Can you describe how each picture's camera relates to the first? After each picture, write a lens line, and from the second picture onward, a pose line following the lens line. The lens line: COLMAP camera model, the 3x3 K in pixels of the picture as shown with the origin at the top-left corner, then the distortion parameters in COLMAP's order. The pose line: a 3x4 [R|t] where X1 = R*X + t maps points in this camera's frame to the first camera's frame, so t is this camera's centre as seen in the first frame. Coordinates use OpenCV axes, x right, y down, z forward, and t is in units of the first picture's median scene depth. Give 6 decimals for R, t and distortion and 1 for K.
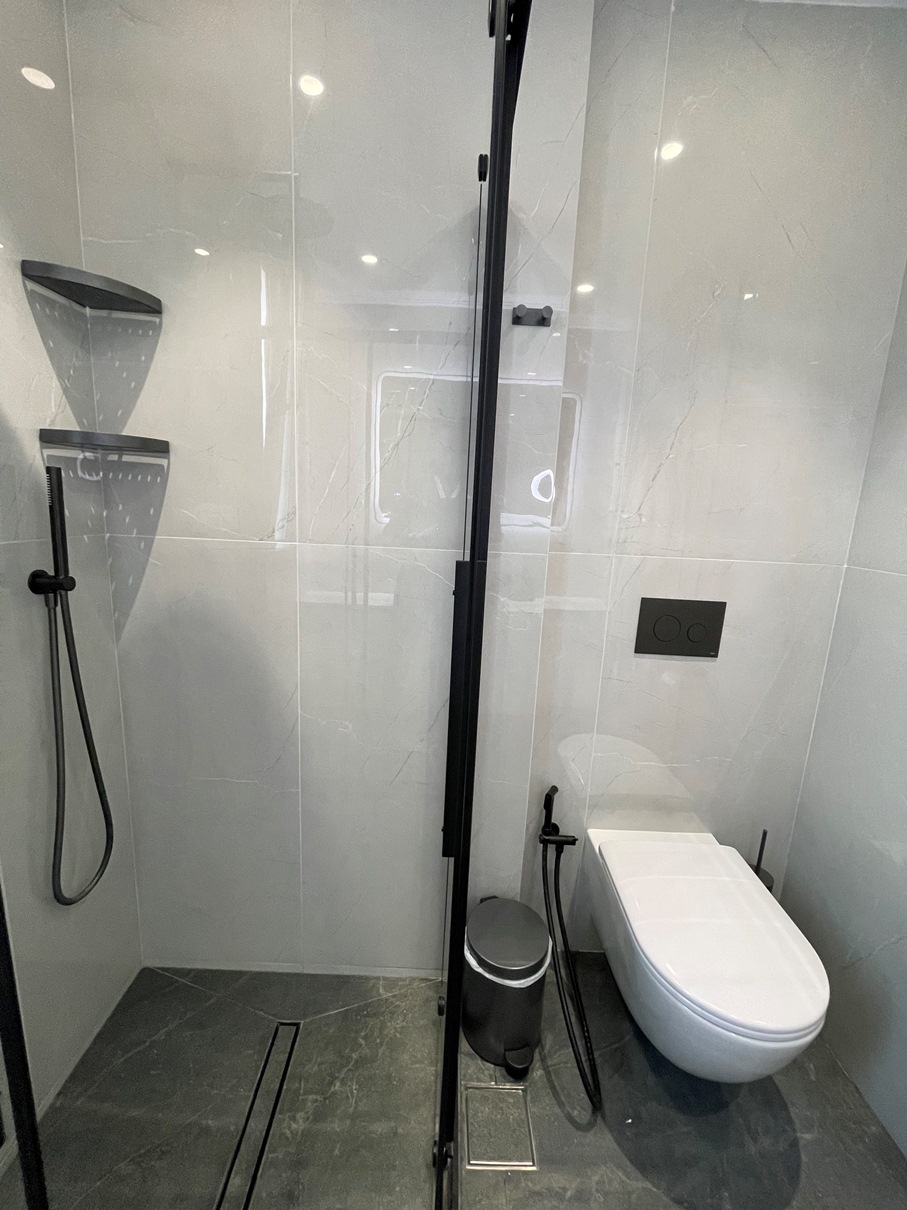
lens RADIAL K [[490.9, 0, 456.7], [0, 490.9, 599.9], [0, 0, 1]] dist [-0.000752, 0.000059]
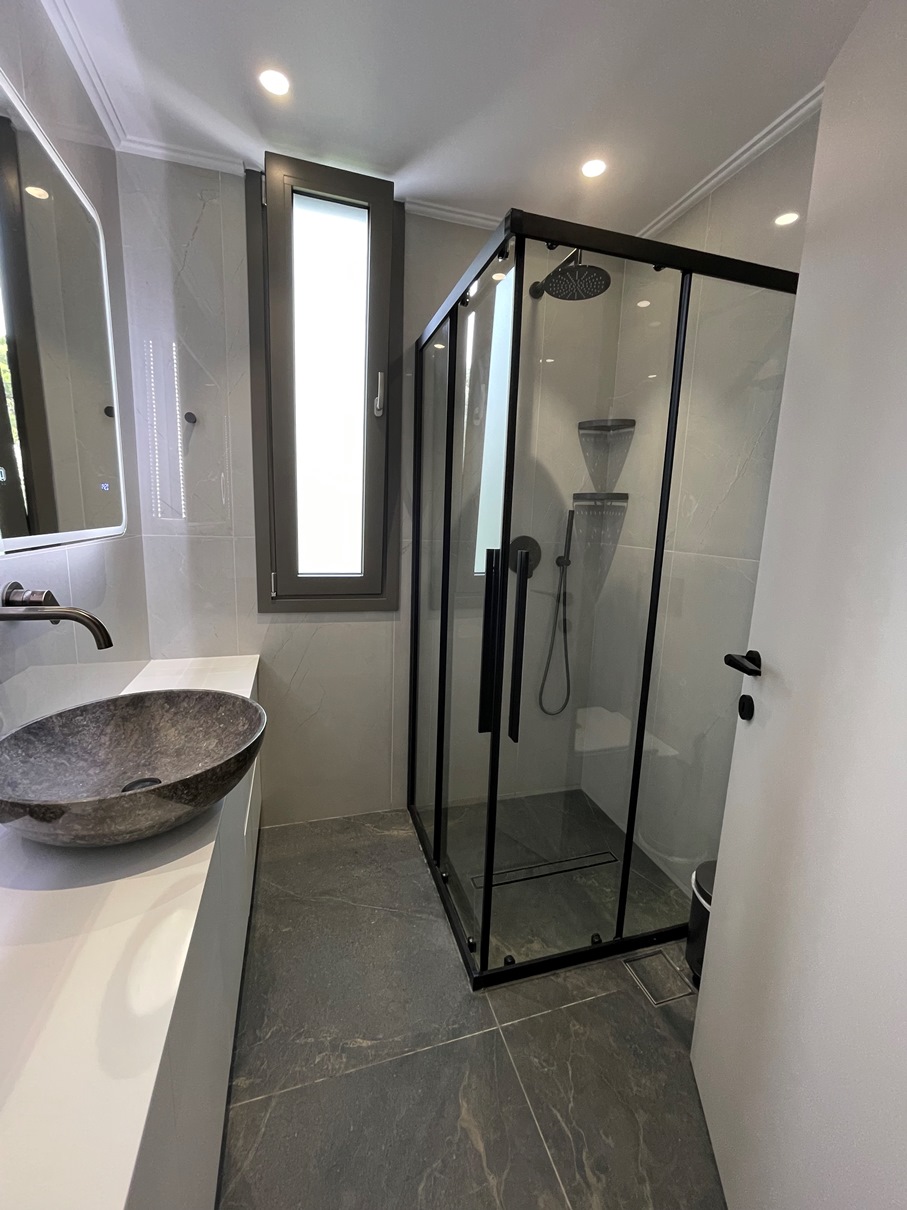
lens RADIAL K [[490.9, 0, 453.2], [0, 490.9, 601.5], [0, 0, 1]] dist [-0.000752, 0.000059]
pose [[0.291612, 0.124979, -0.948337, 1.039350], [-0.198830, 0.977692, 0.067707, 0.080079], [0.935644, 0.168814, 0.309957, -0.110365]]
